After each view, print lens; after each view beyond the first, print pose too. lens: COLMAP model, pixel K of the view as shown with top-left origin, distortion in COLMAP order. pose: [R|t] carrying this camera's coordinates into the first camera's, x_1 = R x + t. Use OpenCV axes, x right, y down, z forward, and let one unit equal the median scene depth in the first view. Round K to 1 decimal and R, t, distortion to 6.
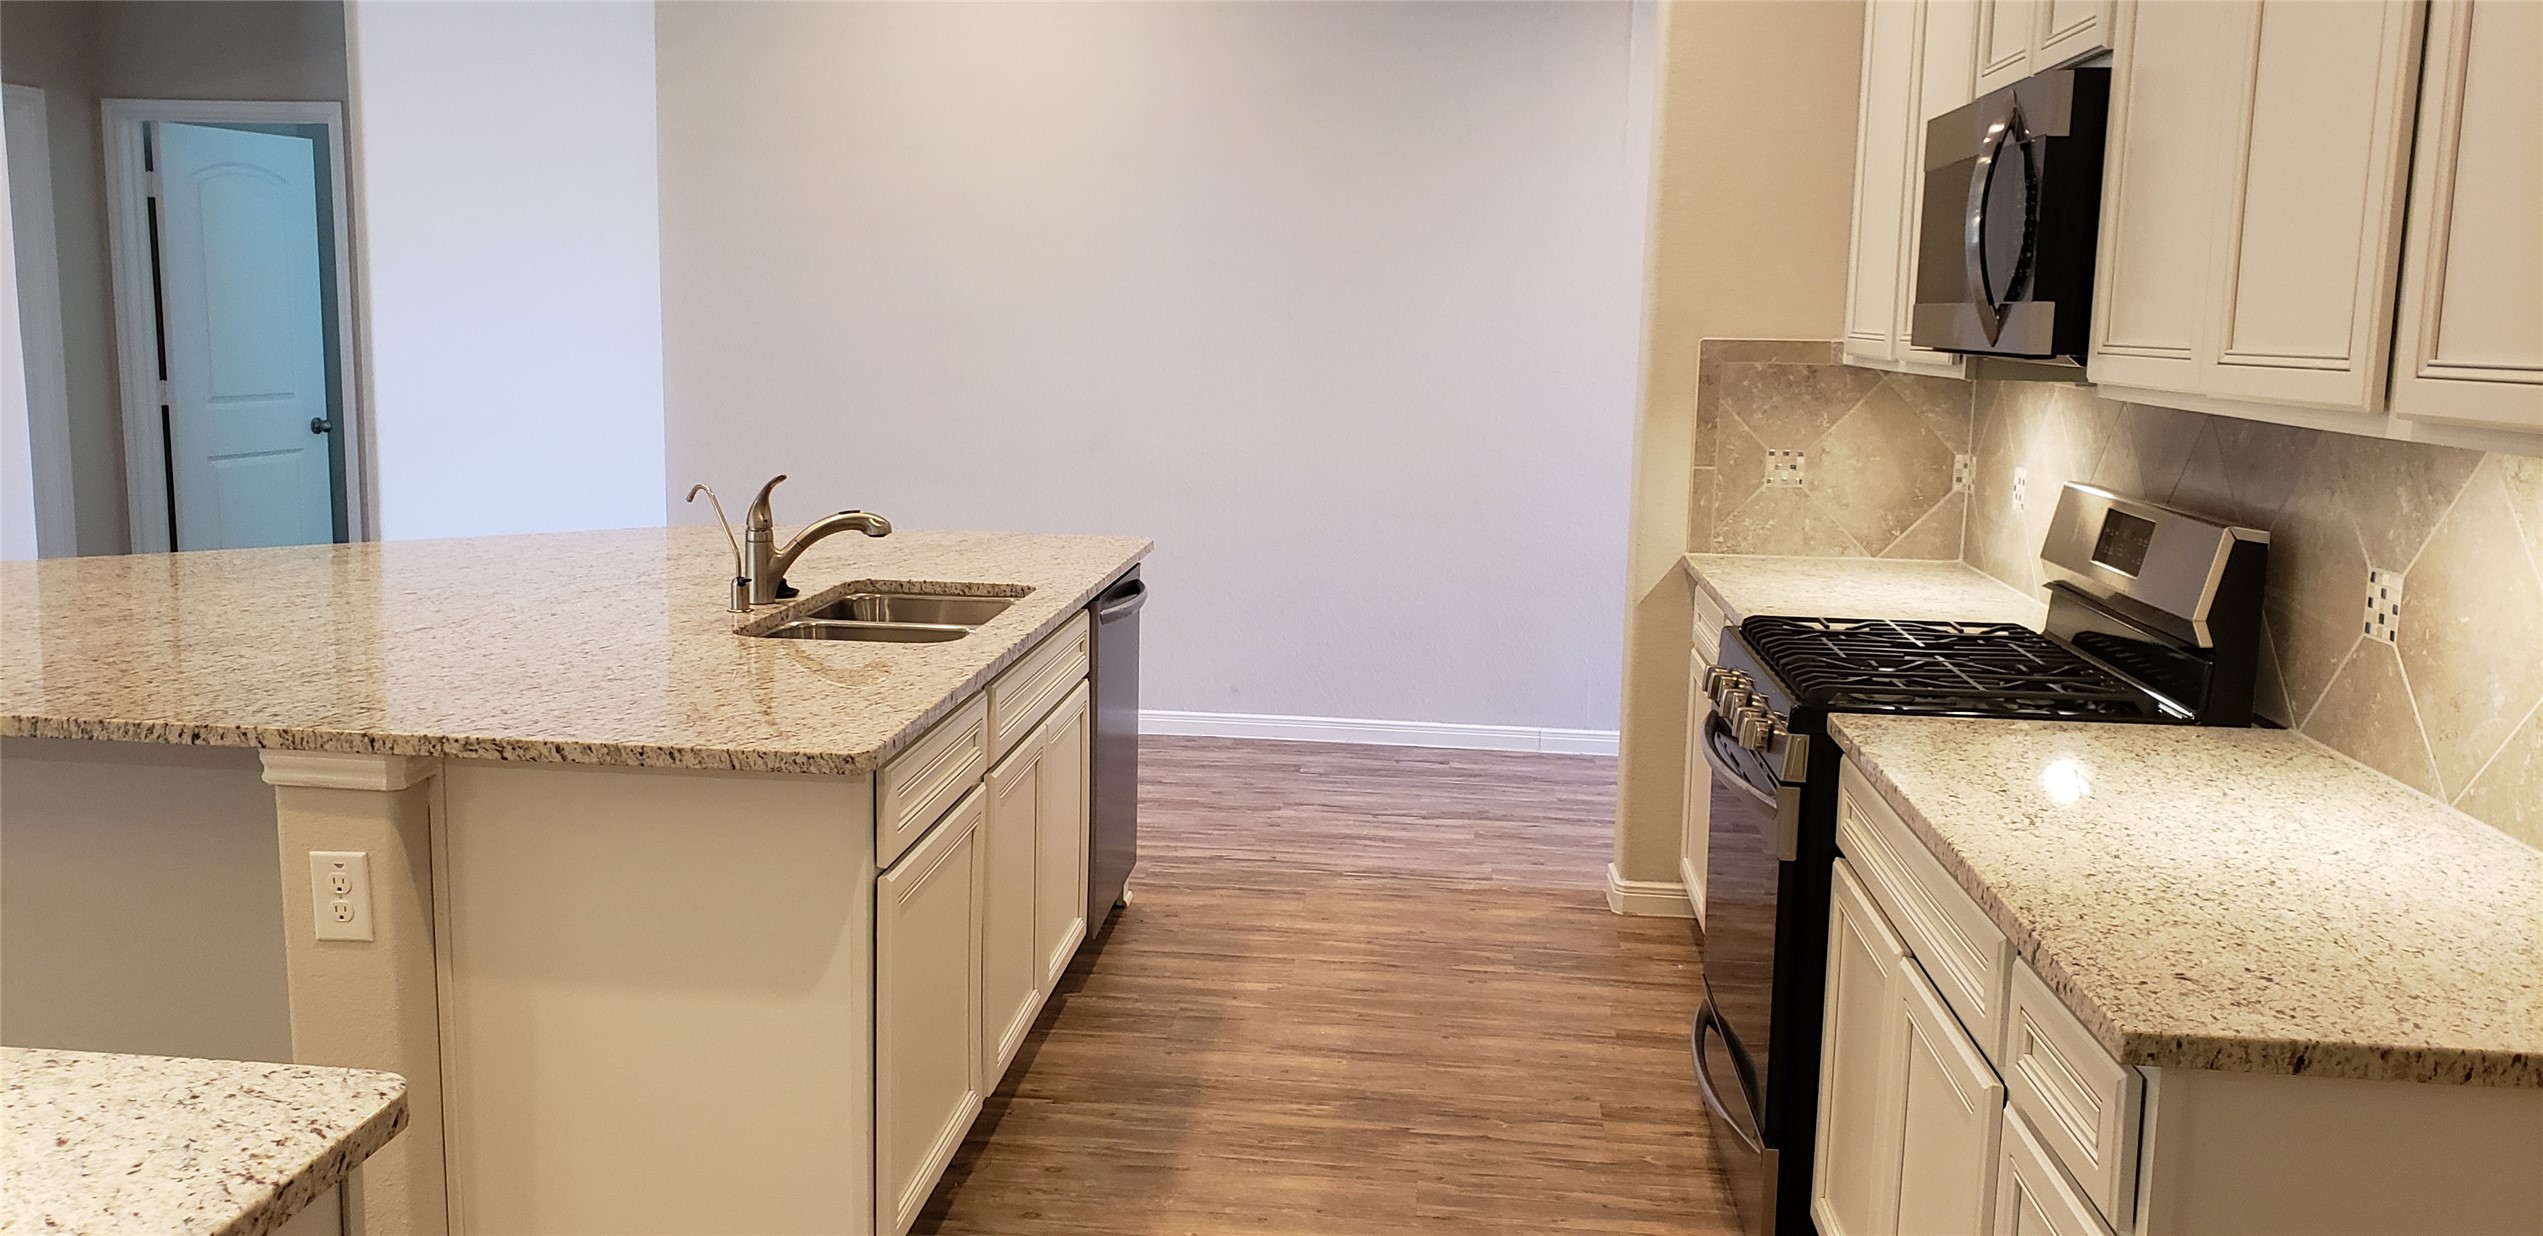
lens RADIAL K [[1983.5, 0, 1246.8], [0, 1983.5, 604.2], [0, 0, 1]] dist [0.087990, -0.192283]
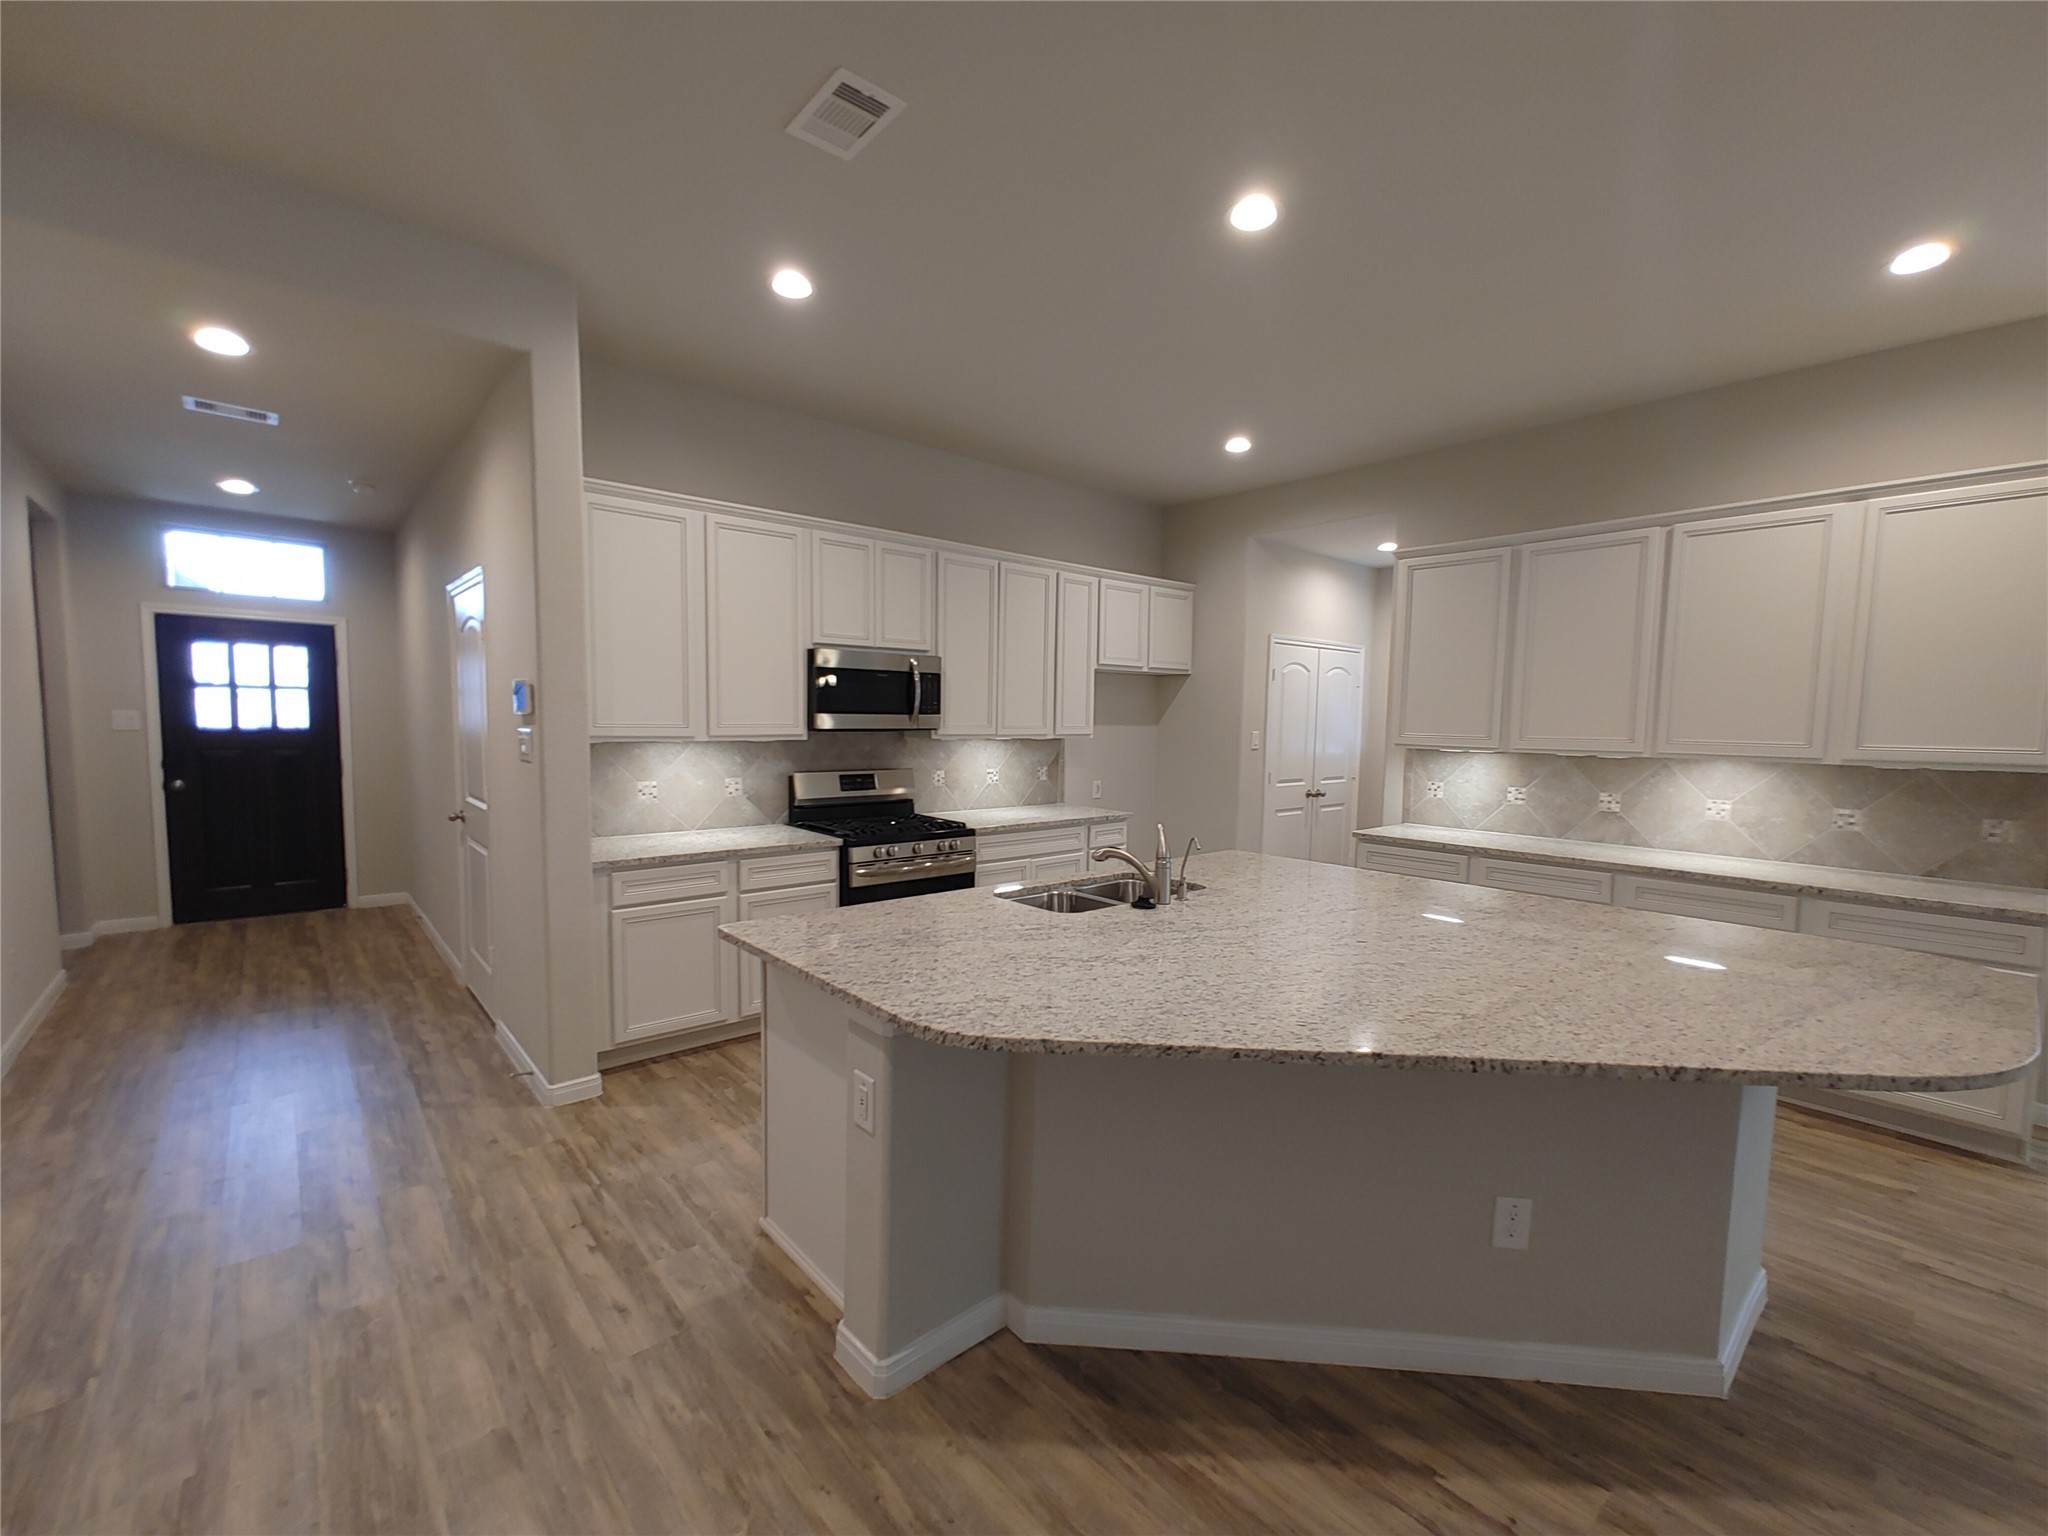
lens RADIAL K [[864.5, 0, 1017.1], [0, 864.5, 787.6], [0, 0, 1]] dist [0.007661, 0.000190]
pose [[-0.731883, -0.087018, 0.675851, -0.663861], [0.073186, 0.976038, 0.204922, -0.265372], [-0.677488, 0.199442, -0.707978, 1.619955]]
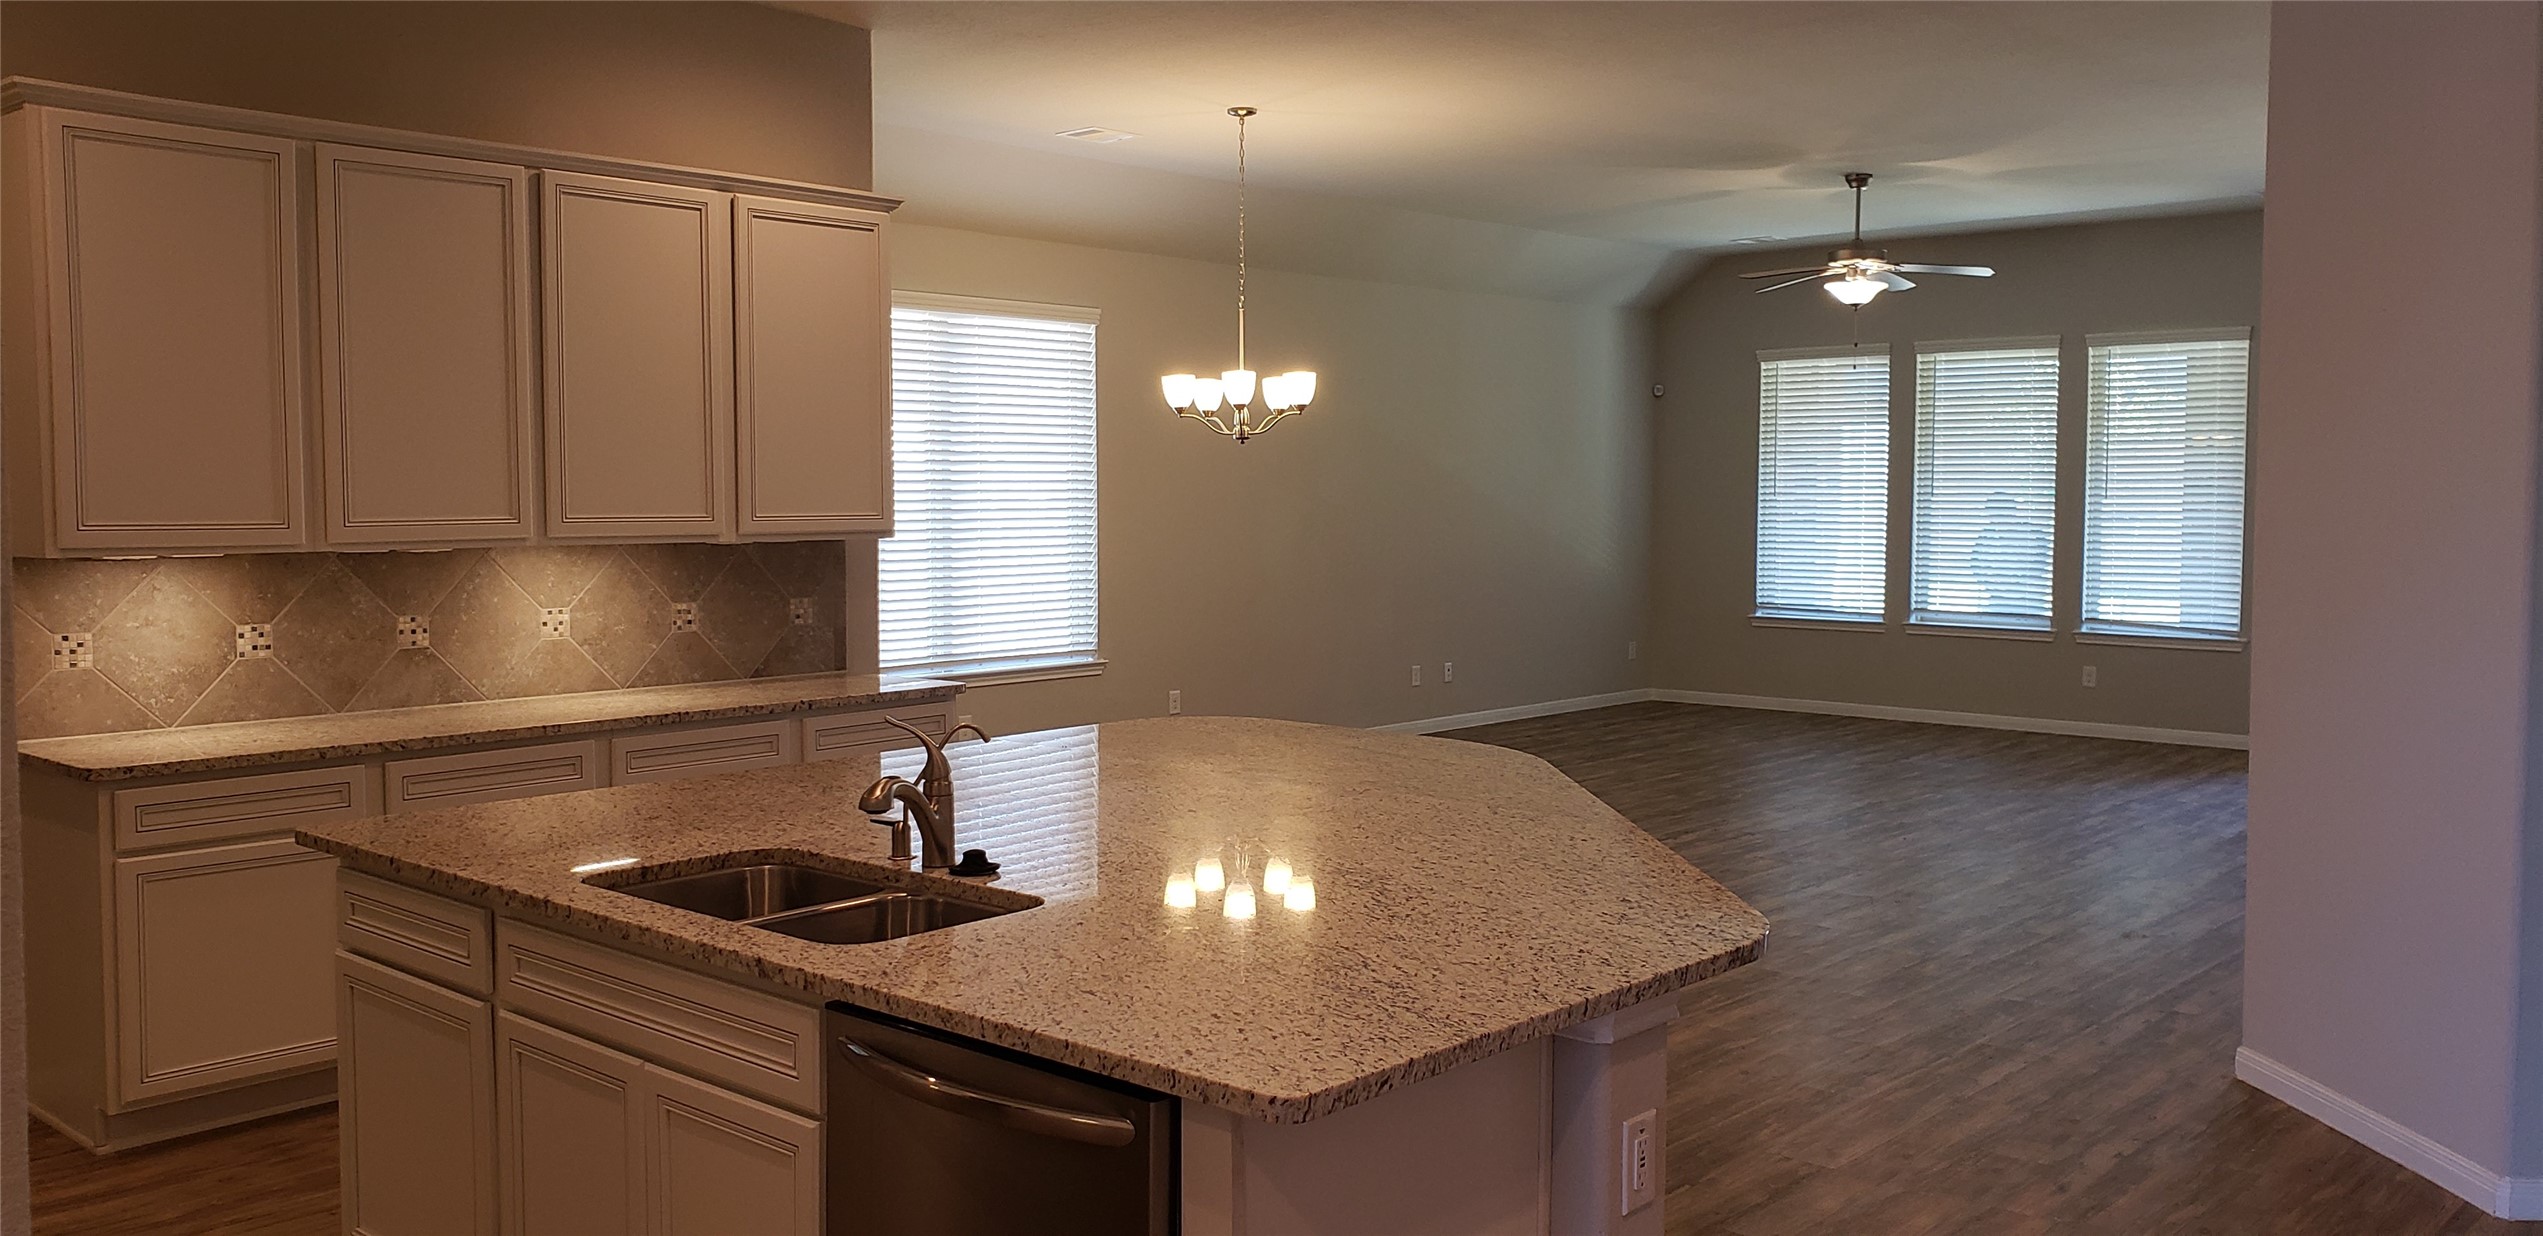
lens RADIAL K [[1983.5, 0, 1246.8], [0, 1983.5, 604.2], [0, 0, 1]] dist [0.087990, -0.192283]
pose [[-0.591681, 0.029585, -0.805629, 0.383609], [-0.133236, 0.981996, 0.133914, -0.252844], [0.795086, 0.186573, -0.577086, 1.614527]]
